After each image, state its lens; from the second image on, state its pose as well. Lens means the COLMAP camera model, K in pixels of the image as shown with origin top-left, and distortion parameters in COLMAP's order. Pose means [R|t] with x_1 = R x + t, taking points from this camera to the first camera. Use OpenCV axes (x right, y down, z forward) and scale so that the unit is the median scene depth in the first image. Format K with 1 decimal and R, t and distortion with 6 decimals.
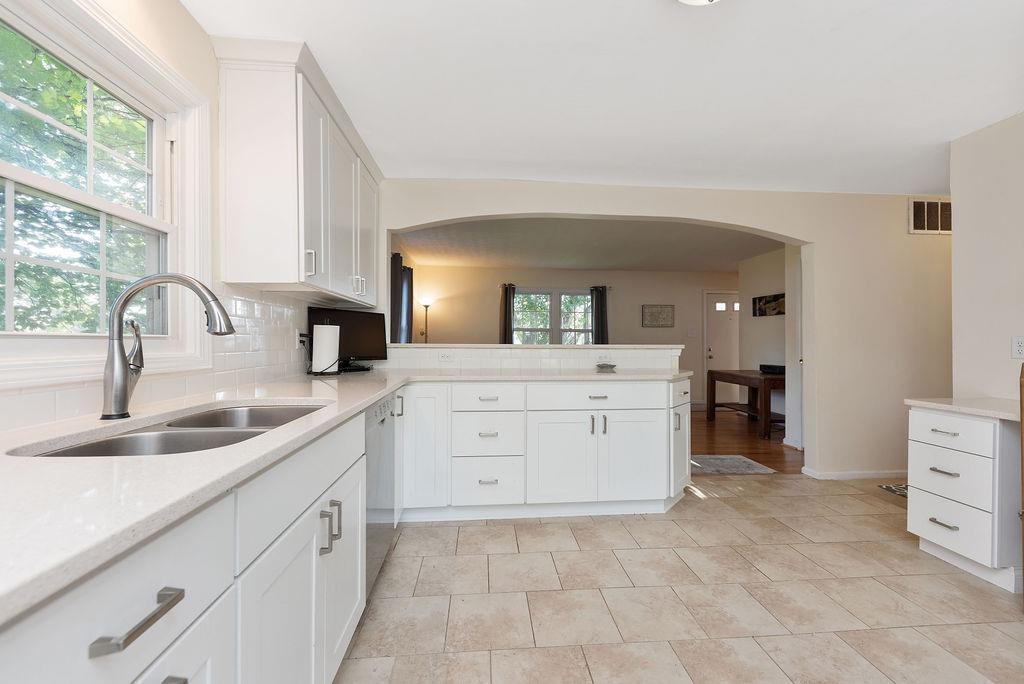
lens RADIAL K [[396.9, 0, 512.2], [0, 396.9, 341.5], [0, 0, 1]] dist [0.001051, -0.001481]
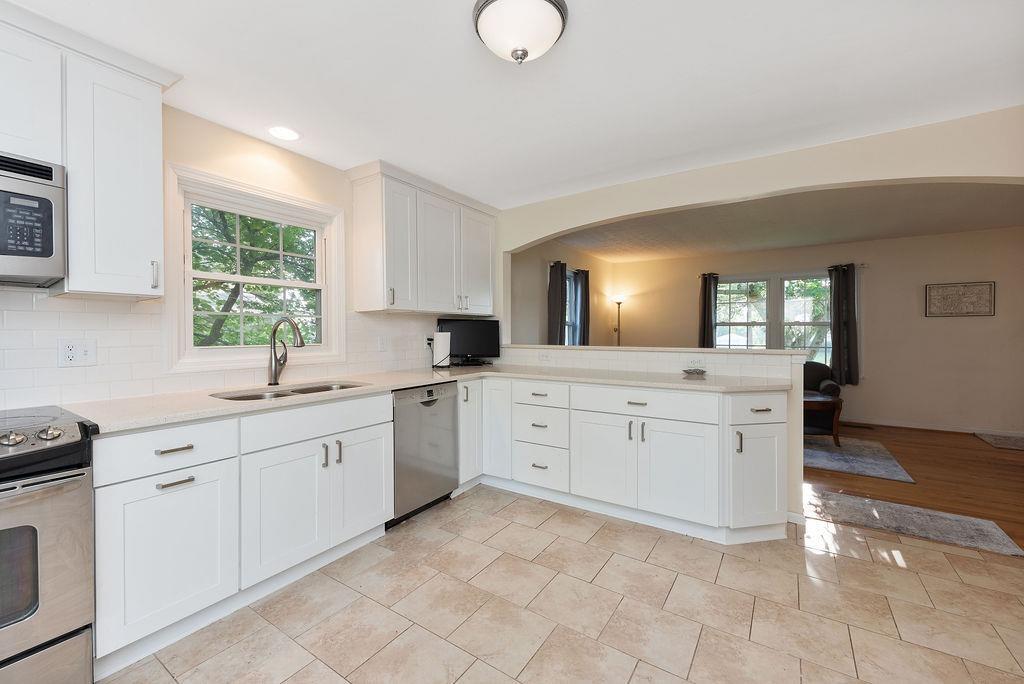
lens RADIAL K [[396.9, 0, 502.4], [0, 396.9, 338.2], [0, 0, 1]] dist [0.001051, -0.001481]
pose [[0.792042, 0.001377, -0.610466, 0.555630], [0.005343, 0.999944, 0.009188, -0.032133], [0.610444, -0.010539, 0.791990, 0.019365]]
